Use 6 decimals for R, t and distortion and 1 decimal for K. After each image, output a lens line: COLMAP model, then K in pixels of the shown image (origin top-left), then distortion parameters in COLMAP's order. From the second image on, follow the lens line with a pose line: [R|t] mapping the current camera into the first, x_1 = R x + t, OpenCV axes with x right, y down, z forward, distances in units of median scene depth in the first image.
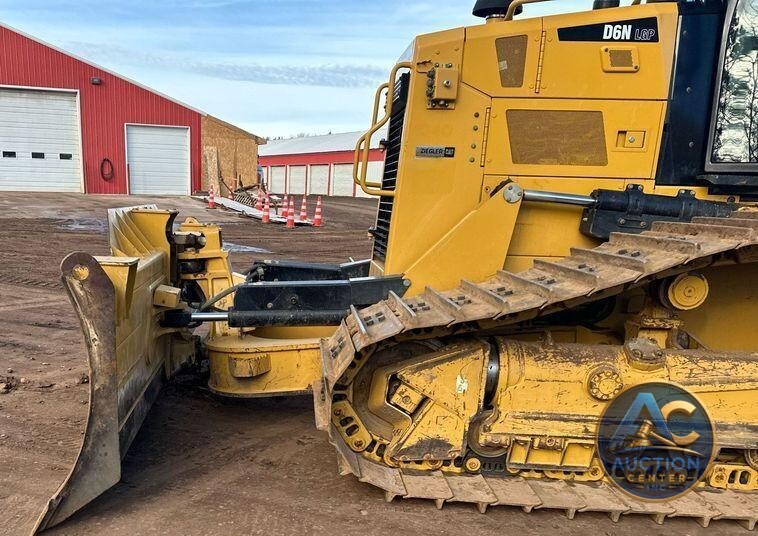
lens RADIAL K [[726.2, 0, 246.7], [0, 726.2, 389.5], [0, 0, 1]] dist [0.070676, -0.081829]
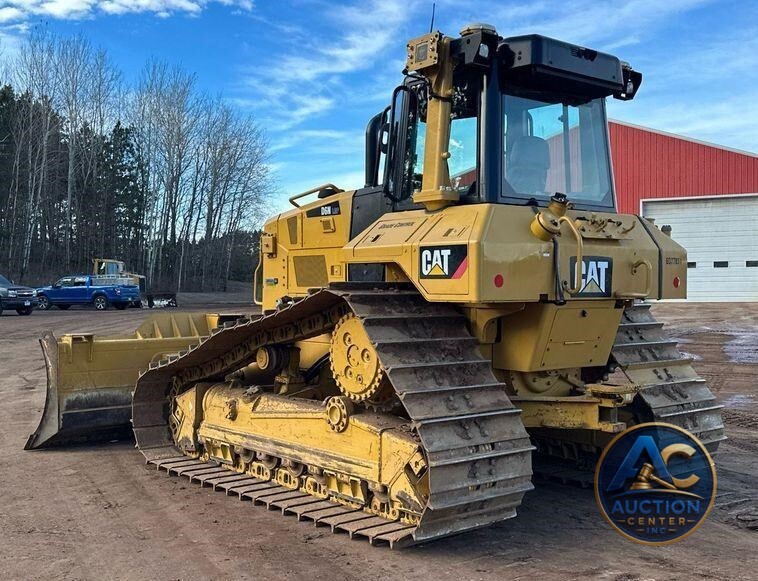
lens RADIAL K [[899.3, 0, 426.4], [0, 899.3, 291.8], [0, 0, 1]] dist [0.081386, -0.009831]
pose [[0.714535, -0.022329, -0.699243, 2.042652], [-0.168505, 0.964573, -0.202991, 0.069556], [0.679003, 0.262870, 0.685459, -0.197715]]
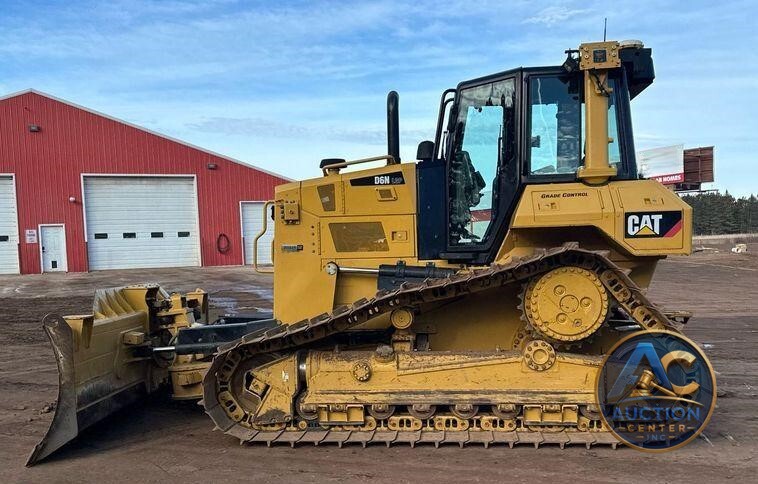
lens RADIAL K [[786.7, 0, 380.0], [0, 786.7, 296.1], [0, 0, 1]] dist [0.120500, -0.023575]
pose [[0.998361, -0.051561, -0.024836, 0.517434], [0.045279, 0.977027, -0.208250, 0.188674], [0.035003, 0.206784, 0.977760, -0.806163]]
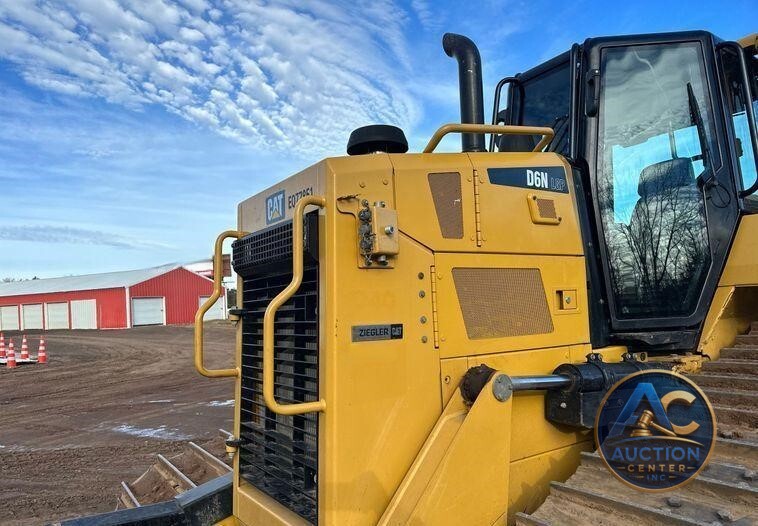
lens RADIAL K [[543.8, 0, 363.6], [0, 543.8, 281.7], [0, 0, 1]] dist [0.002509, -0.002462]
pose [[0.794959, -0.031432, 0.605848, -0.026645], [0.220723, 0.945199, -0.240582, -0.264337], [-0.565085, 0.324978, 0.758333, 0.665655]]
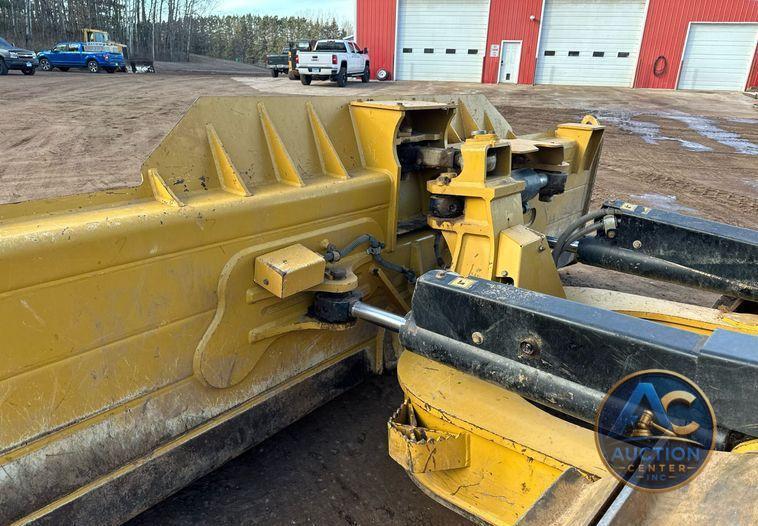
lens RADIAL K [[532.4, 0, 380.0], [0, 532.4, 285.9], [0, 0, 1]] dist [0.043365, -0.051450]
pose [[0.786441, 0.236416, -0.570630, 0.166144], [-0.182454, 0.971541, 0.151059, -0.192886], [0.590103, -0.014686, 0.807194, 0.752281]]
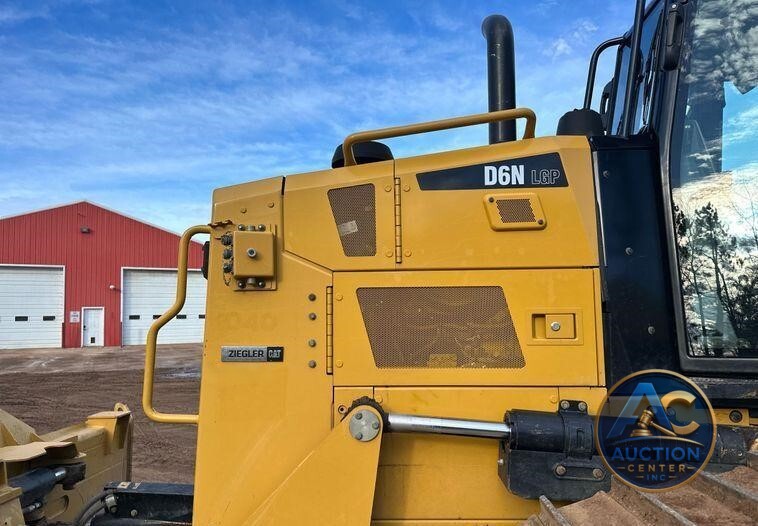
lens RADIAL K [[532.4, 0, 380.0], [0, 532.4, 285.9], [0, 0, 1]] dist [0.043365, -0.051450]
pose [[0.998842, -0.034509, 0.033520, 0.360915], [0.043868, 0.939365, -0.340100, -0.224852], [-0.019751, 0.341177, 0.939792, 0.566054]]
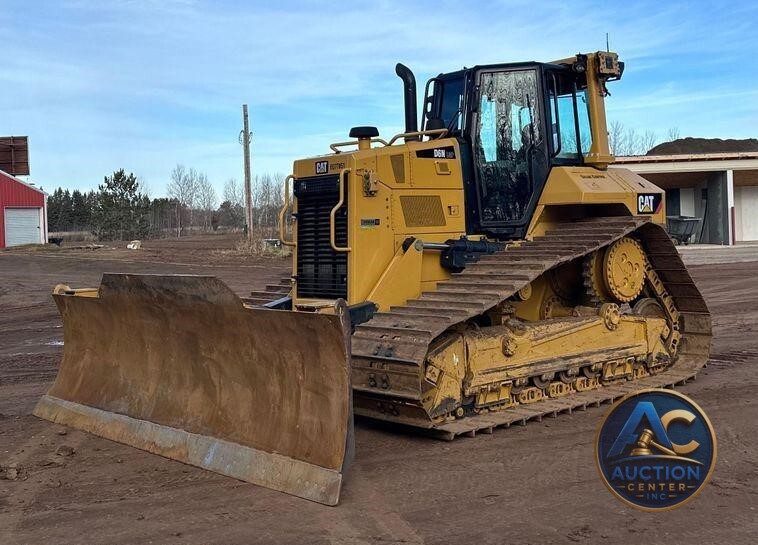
lens RADIAL K [[909.3, 0, 366.3], [0, 909.3, 209.7], [0, 0, 1]] dist [0.084872, 0.004524]
pose [[0.707041, -0.036937, 0.706207, -1.127608], [0.237741, 0.952926, -0.188181, 0.009441], [-0.666012, 0.300946, 0.682539, -0.315534]]
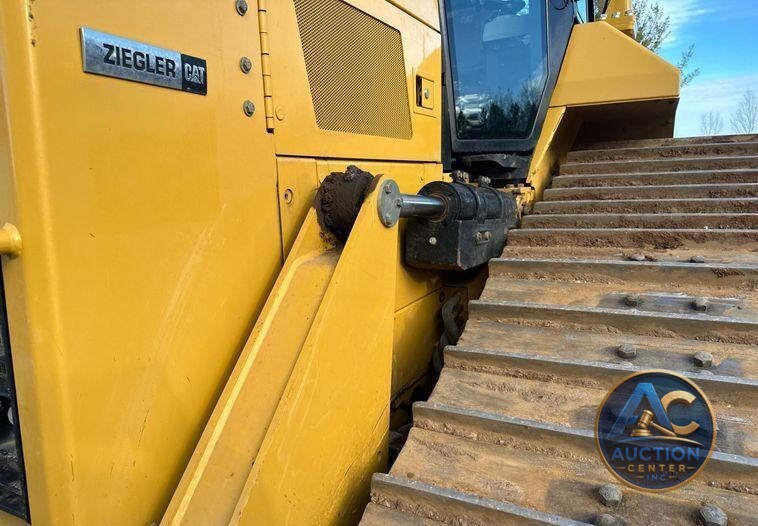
lens RADIAL K [[532.4, 0, 380.0], [0, 532.4, 285.9], [0, 0, 1]] dist [0.043365, -0.051450]
pose [[0.391980, -0.221055, 0.893021, 0.107993], [0.282006, 0.952843, 0.112080, -0.256297], [-0.875685, 0.207904, 0.435835, 0.887903]]
